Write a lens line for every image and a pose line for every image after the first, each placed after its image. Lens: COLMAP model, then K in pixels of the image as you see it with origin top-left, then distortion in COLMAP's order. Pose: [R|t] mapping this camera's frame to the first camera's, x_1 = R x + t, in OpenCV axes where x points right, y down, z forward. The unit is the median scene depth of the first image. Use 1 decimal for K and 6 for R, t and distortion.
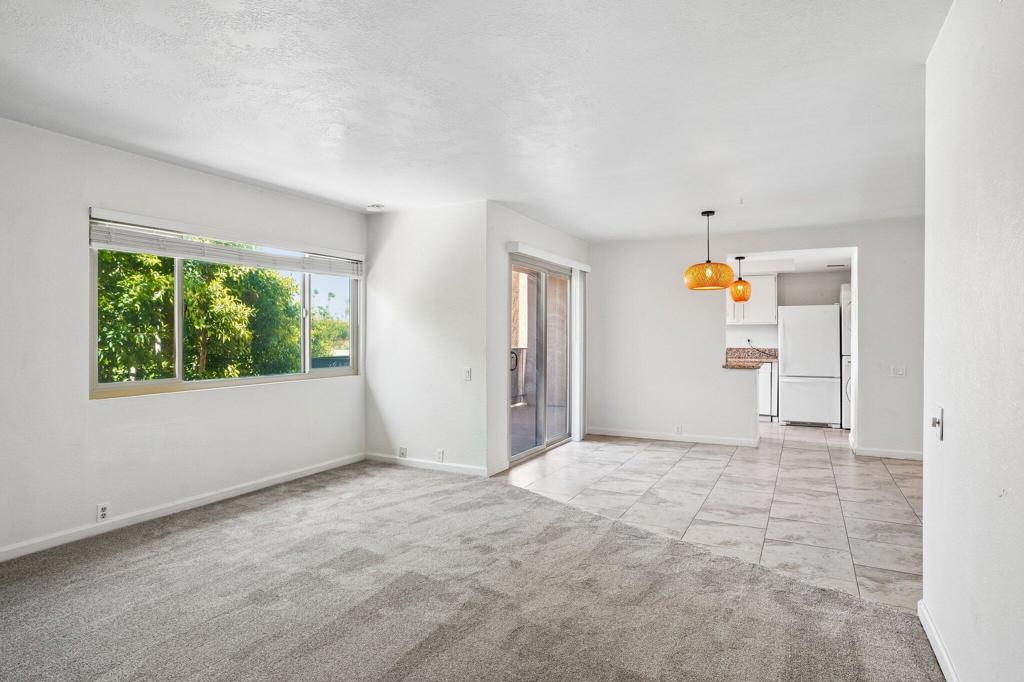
lens RADIAL K [[567.0, 0, 517.9], [0, 567.0, 332.4], [0, 0, 1]] dist [-0.011519, 0.002136]
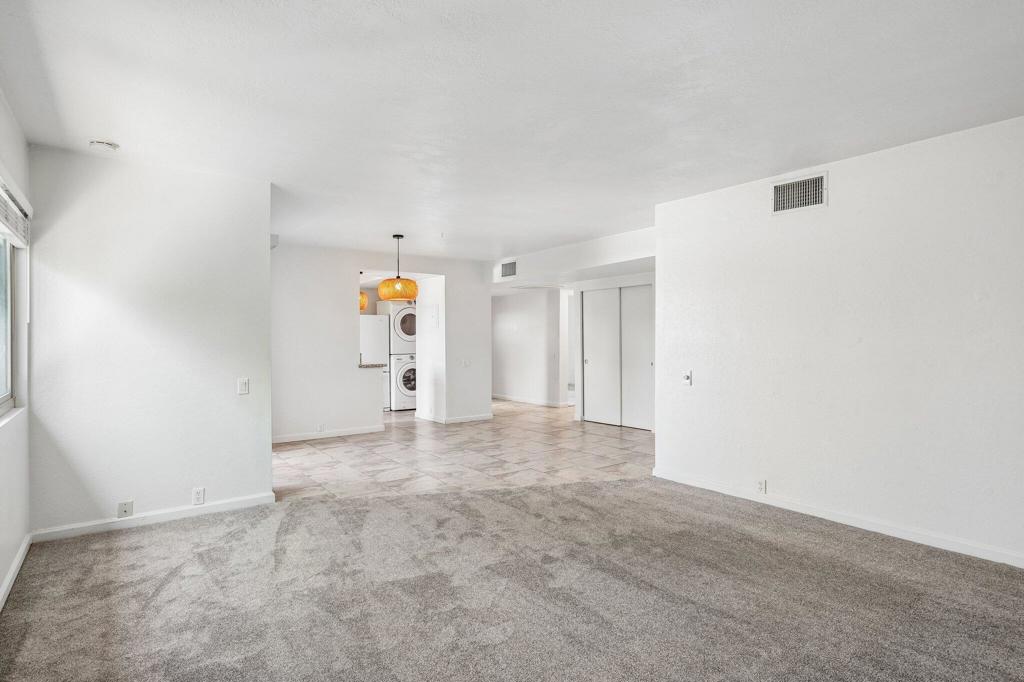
lens RADIAL K [[542.4, 0, 513.0], [0, 542.4, 342.6], [0, 0, 1]] dist [-0.022013, 0.004175]
pose [[0.417518, -0.005576, 0.908652, -0.881015], [-0.004414, 0.999957, 0.008164, 0.003075], [-0.908658, -0.007419, 0.417475, 0.445804]]
